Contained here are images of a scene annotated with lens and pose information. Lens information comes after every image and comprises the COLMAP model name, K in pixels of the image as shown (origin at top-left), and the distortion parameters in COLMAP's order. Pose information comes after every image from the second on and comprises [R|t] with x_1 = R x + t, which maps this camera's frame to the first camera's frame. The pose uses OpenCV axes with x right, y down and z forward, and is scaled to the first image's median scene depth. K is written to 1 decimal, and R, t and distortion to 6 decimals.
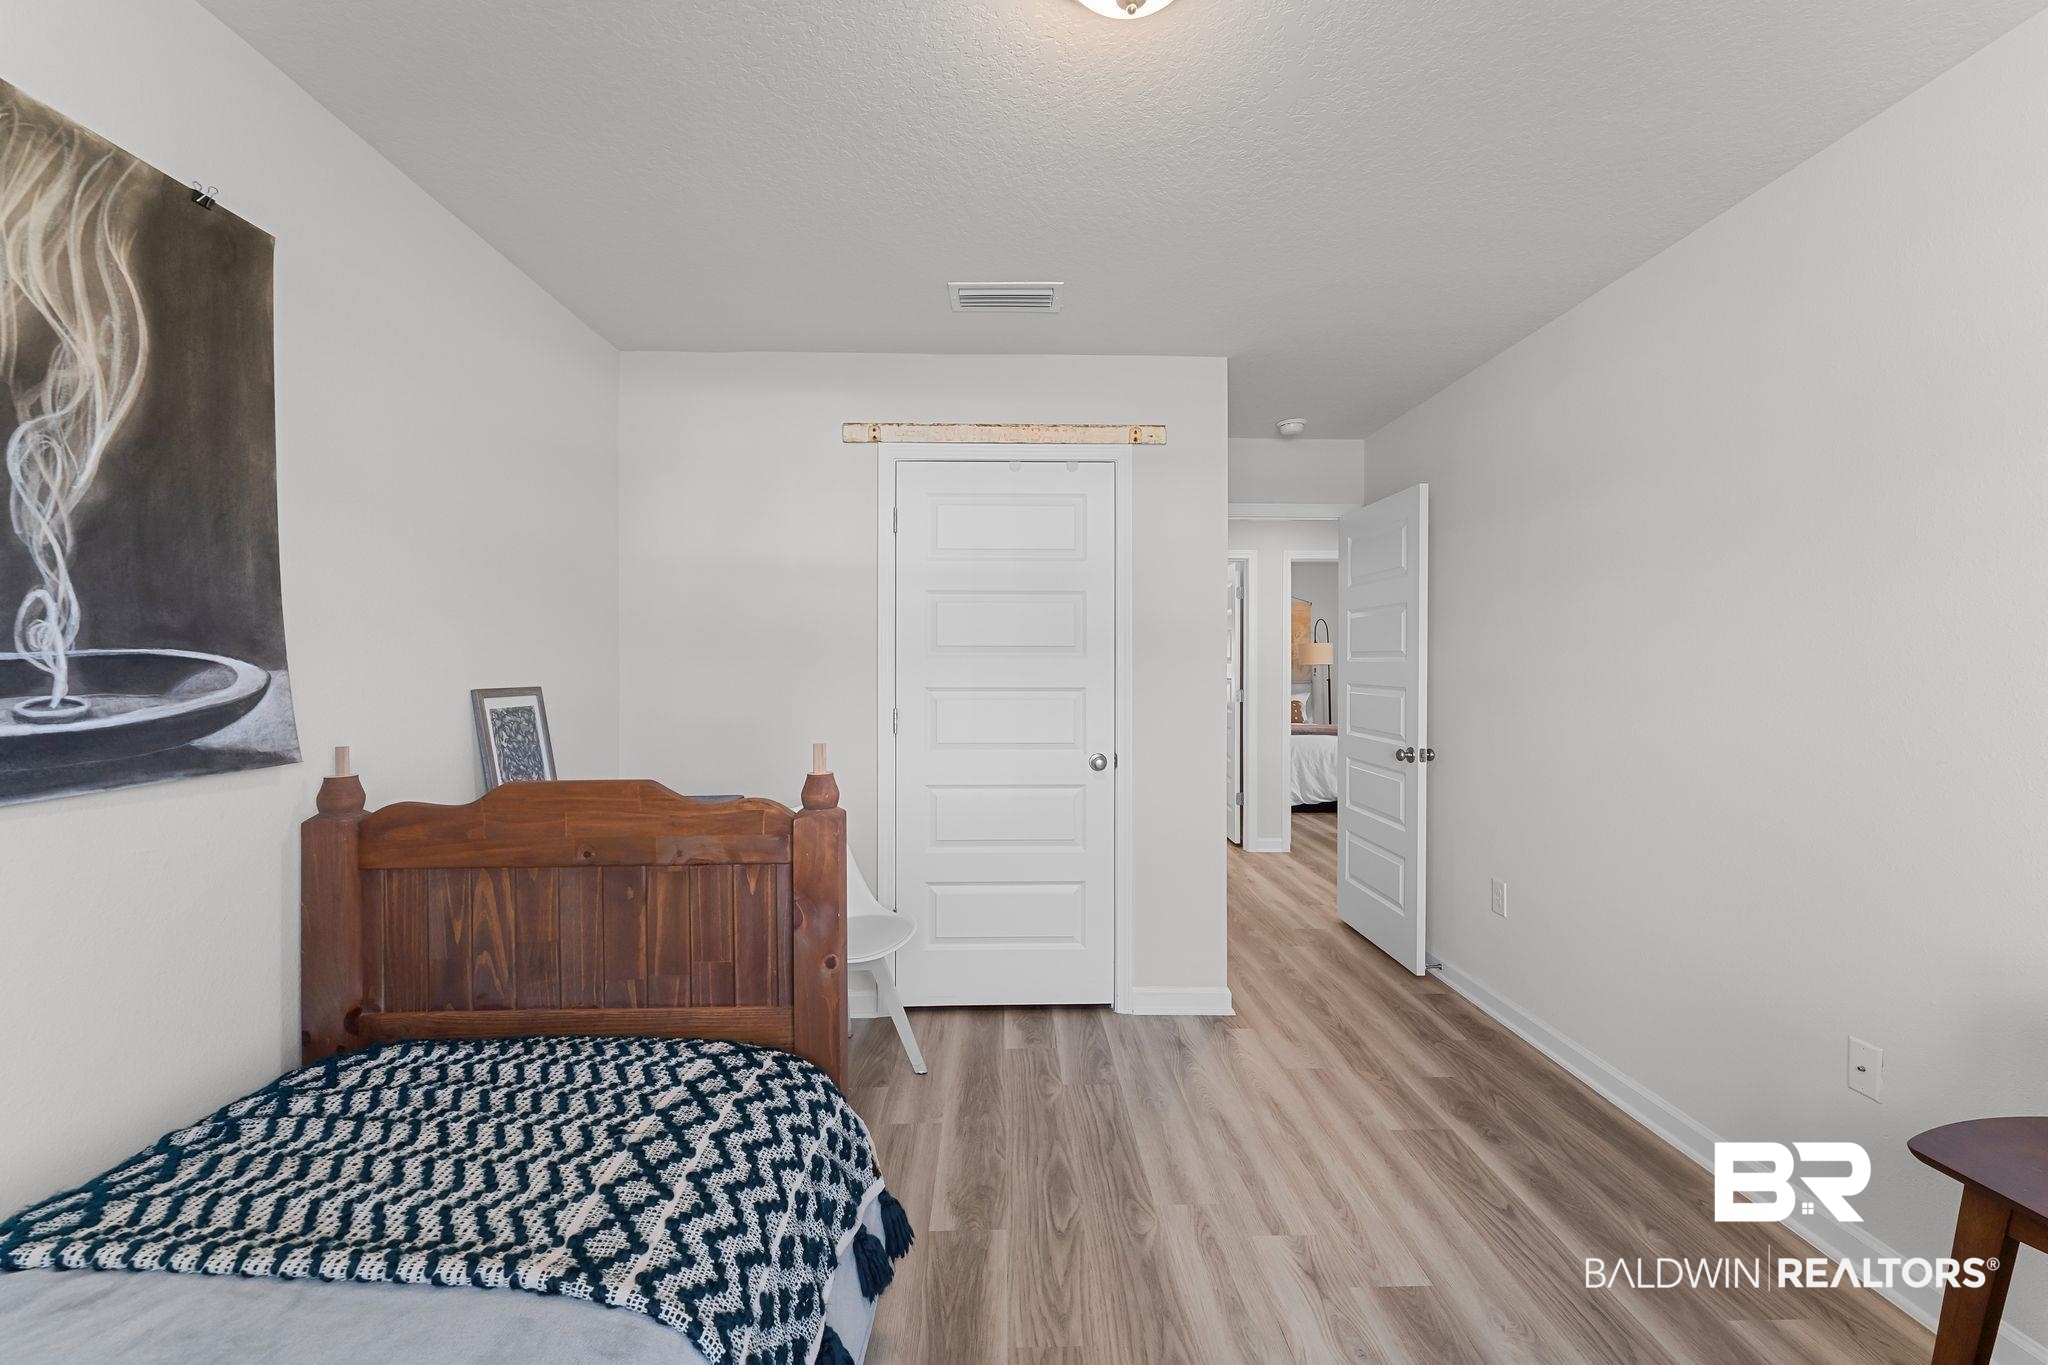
lens RADIAL K [[823.3, 0, 1018.6], [0, 823.3, 684.5], [0, 0, 1]] dist [0.001111, -0.000195]
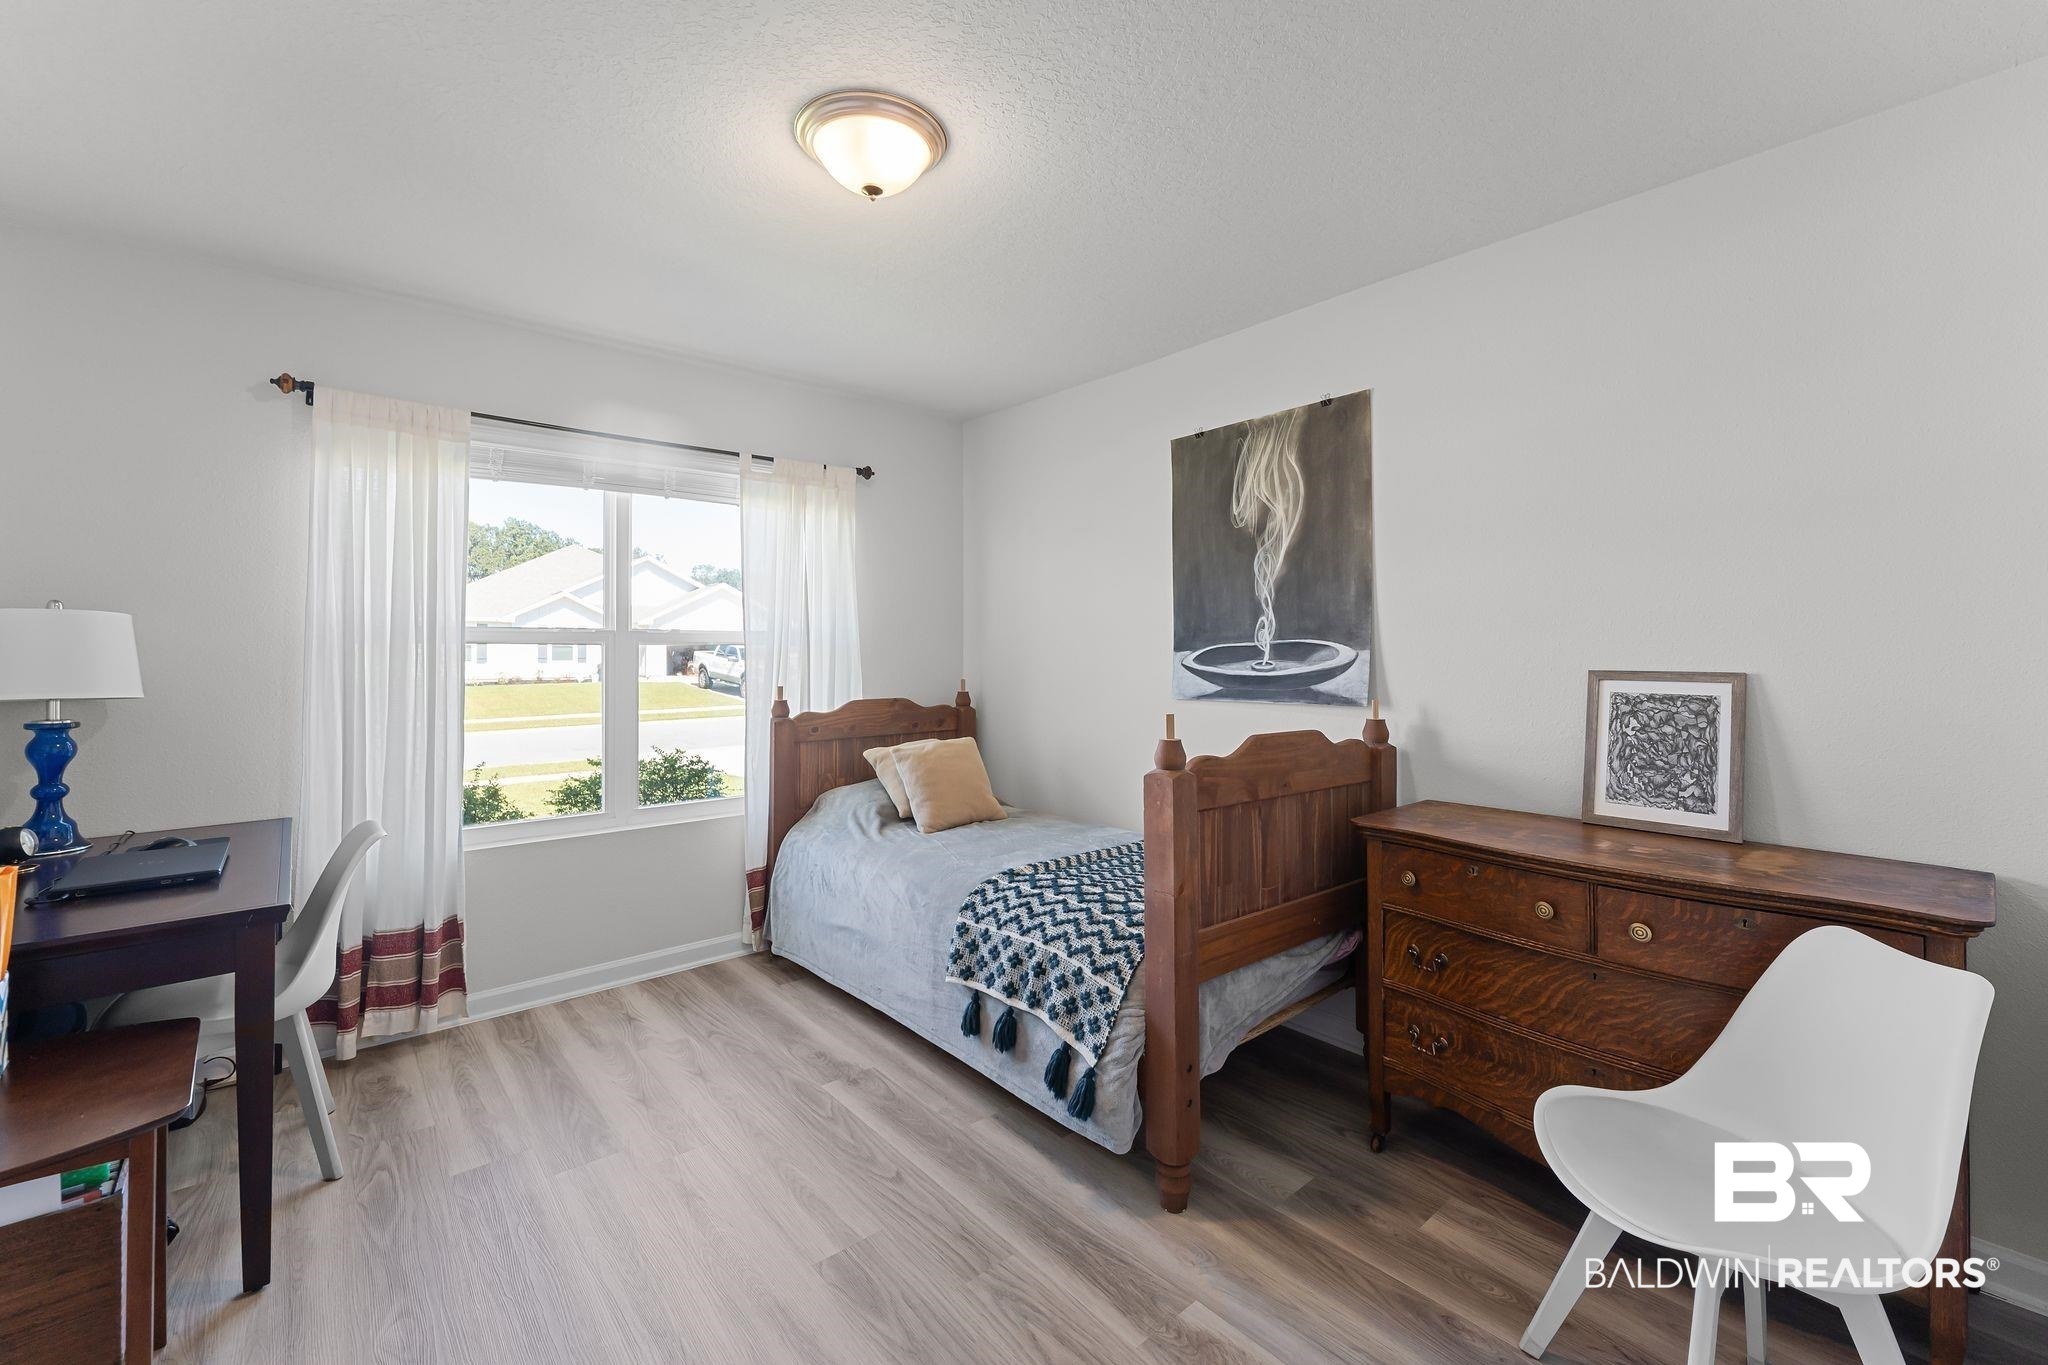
lens RADIAL K [[842.1, 0, 1018.9], [0, 842.1, 650.0], [0, 0, 1]] dist [0.000569, -0.000006]
pose [[-0.776383, 0.002266, -0.630257, 0.833220], [-0.011843, 0.999765, 0.018184, -0.046892], [0.630150, 0.021583, -0.776173, 2.194966]]
